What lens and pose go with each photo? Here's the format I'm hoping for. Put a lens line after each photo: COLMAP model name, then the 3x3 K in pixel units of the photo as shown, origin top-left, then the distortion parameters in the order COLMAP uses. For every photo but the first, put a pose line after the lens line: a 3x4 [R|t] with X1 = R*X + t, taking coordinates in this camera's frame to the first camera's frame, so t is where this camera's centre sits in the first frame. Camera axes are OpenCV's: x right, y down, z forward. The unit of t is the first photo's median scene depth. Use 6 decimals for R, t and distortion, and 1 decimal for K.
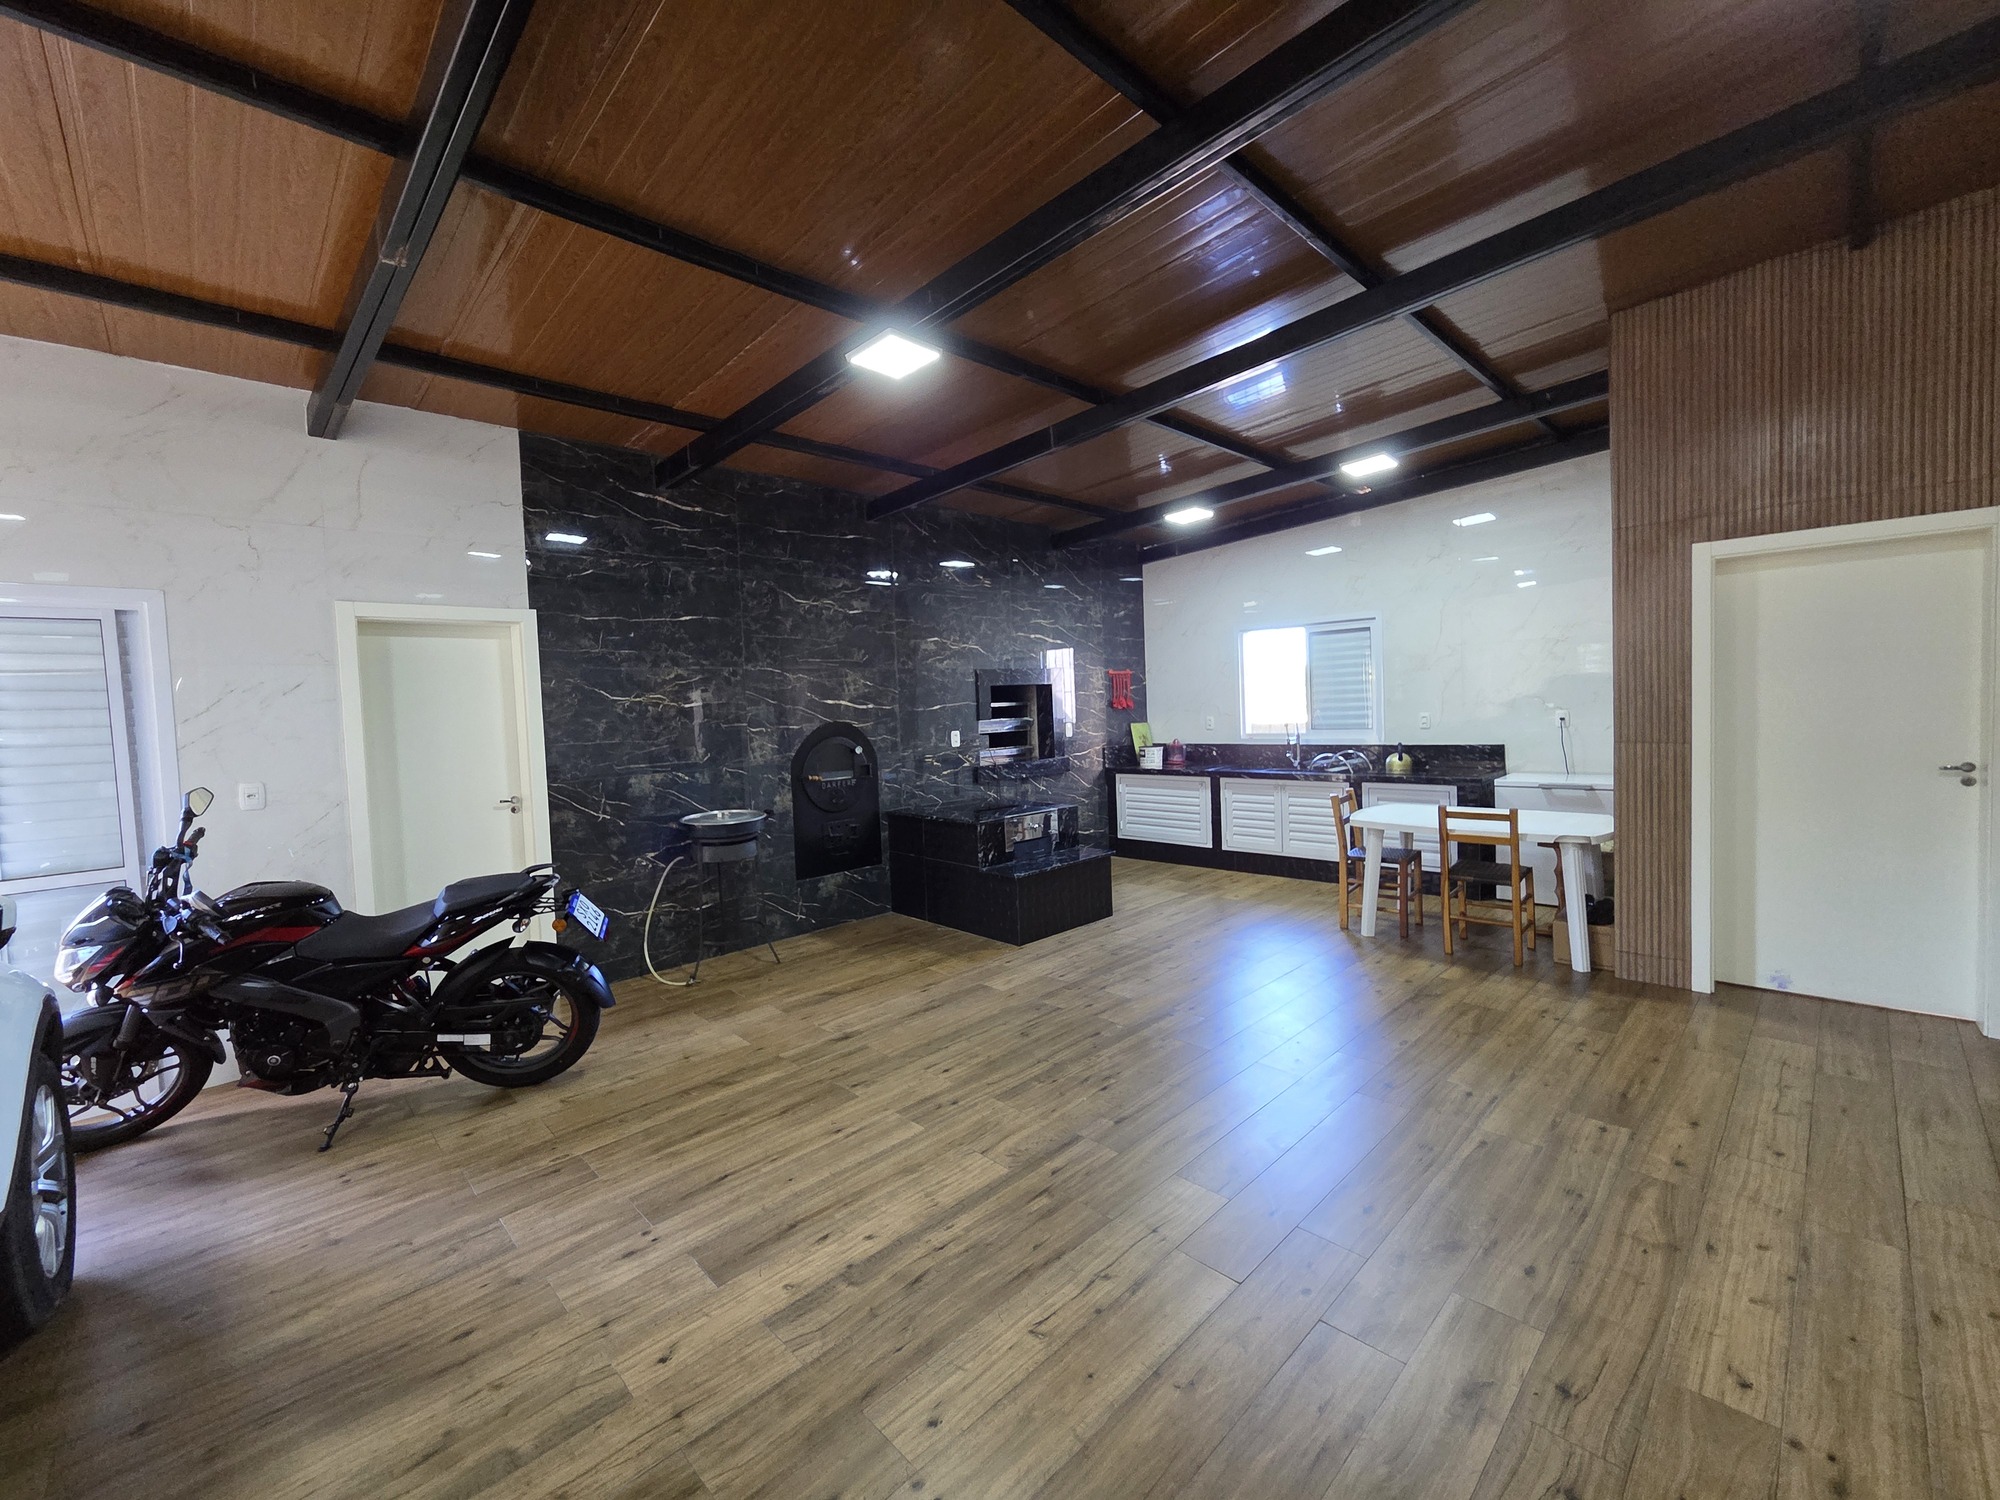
lens RADIAL K [[819.2, 0, 989.5], [0, 819.2, 737.7], [0, 0, 1]] dist [0.003876, -0.000738]
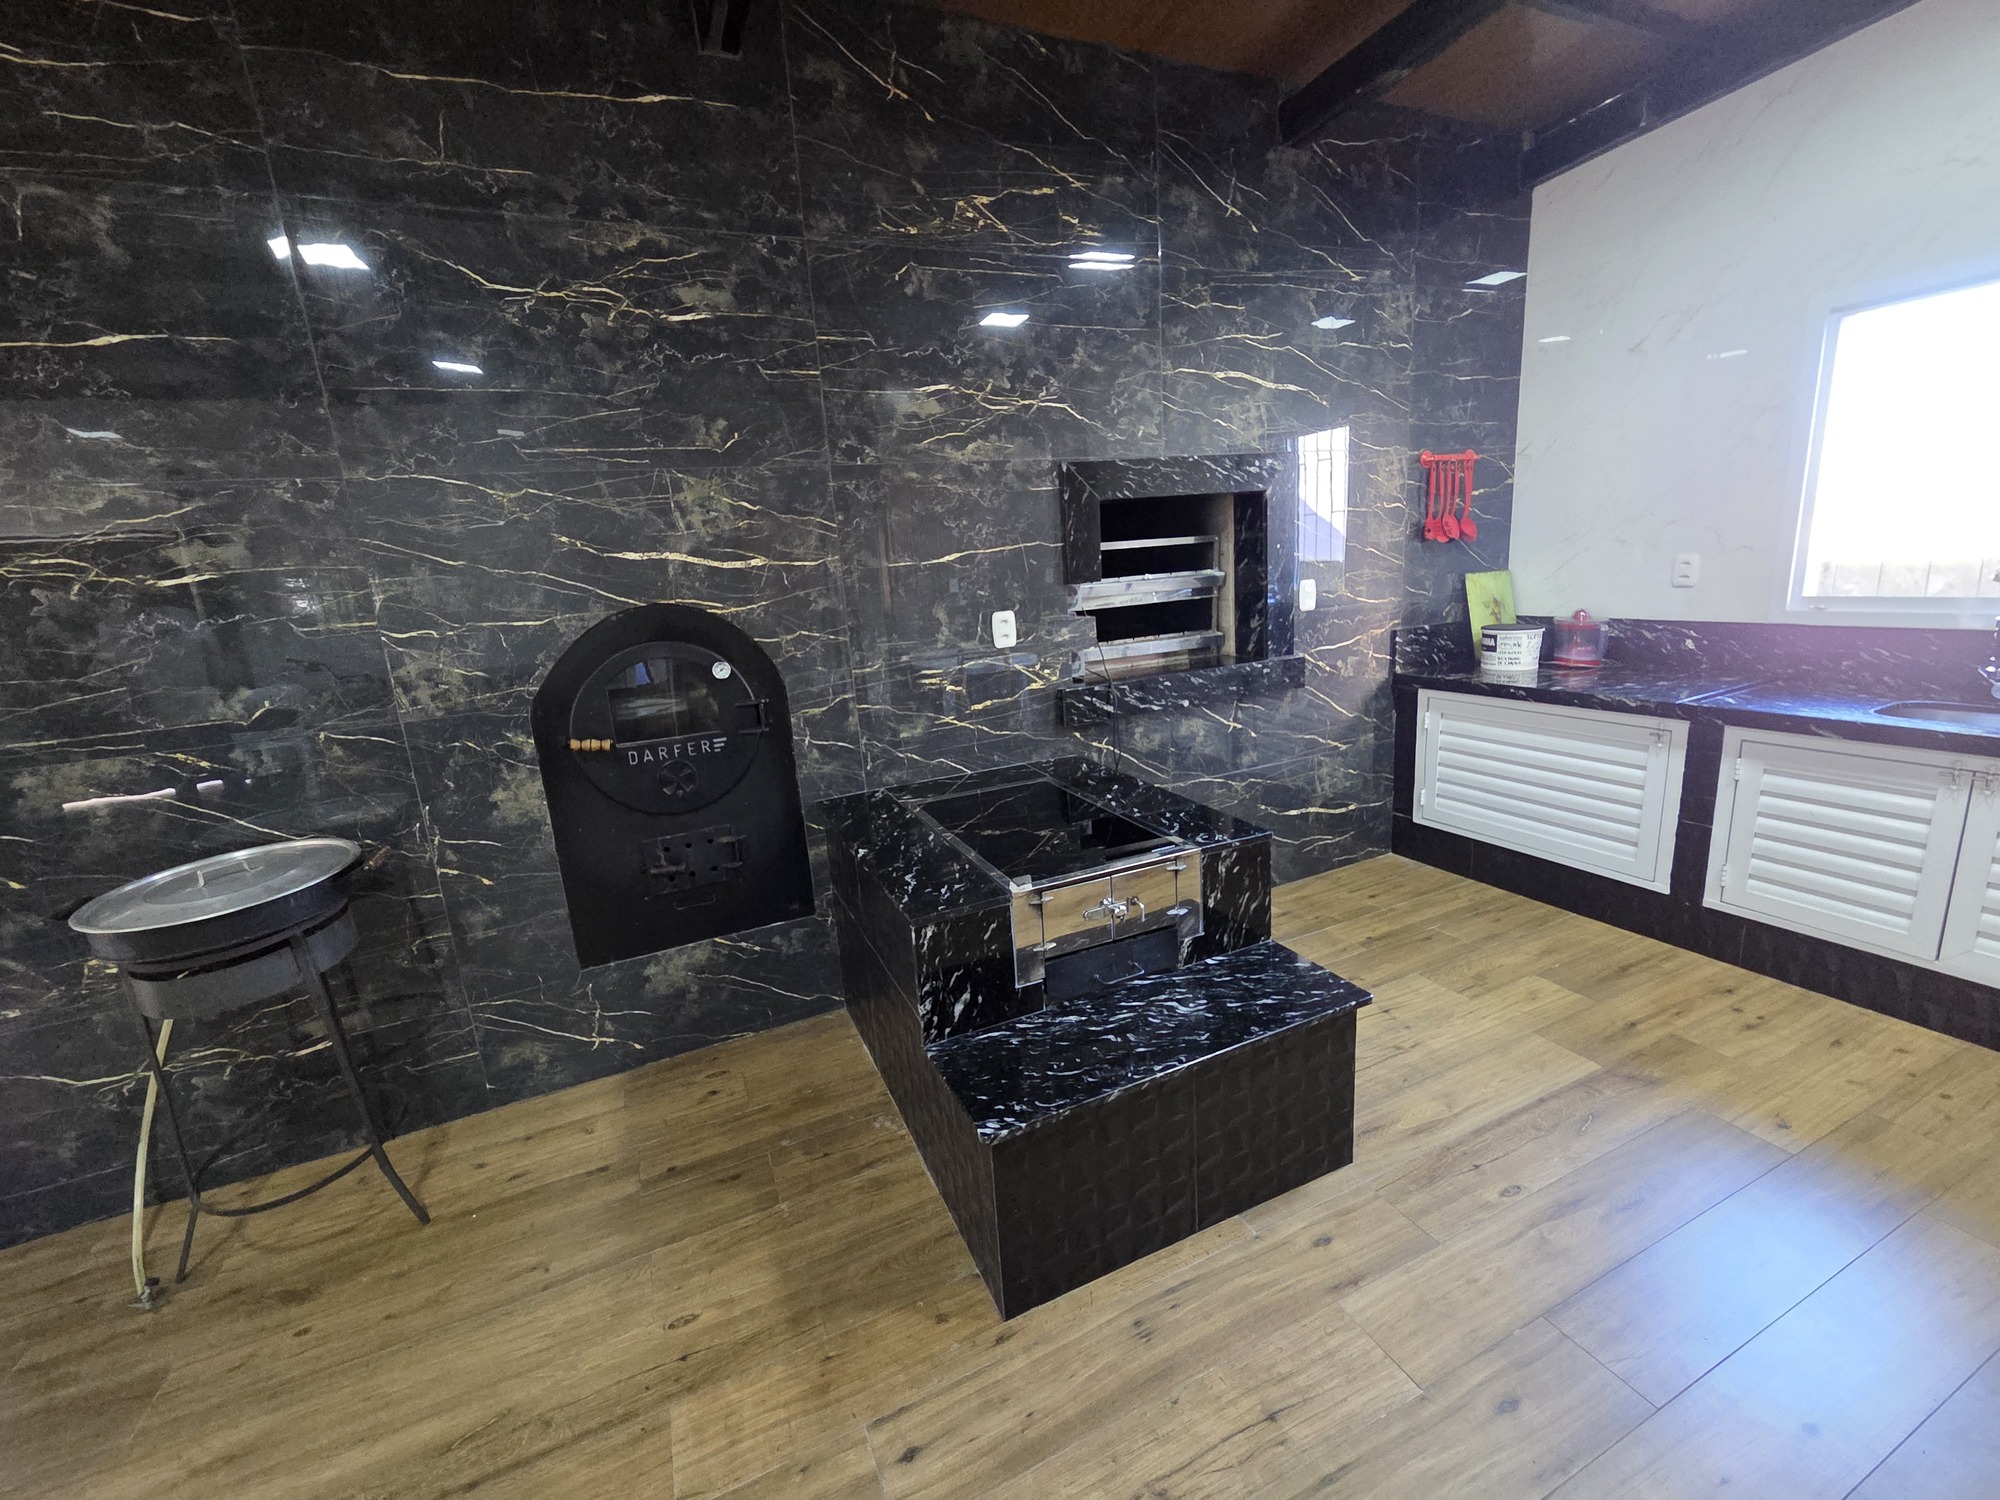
lens RADIAL K [[819.2, 0, 989.5], [0, 819.2, 737.7], [0, 0, 1]] dist [0.003876, -0.000738]
pose [[0.939330, 0.047086, -0.339768, 0.114972], [0.020206, 0.981218, 0.191841, -0.029098], [0.342420, -0.187067, 0.920736, 0.656576]]
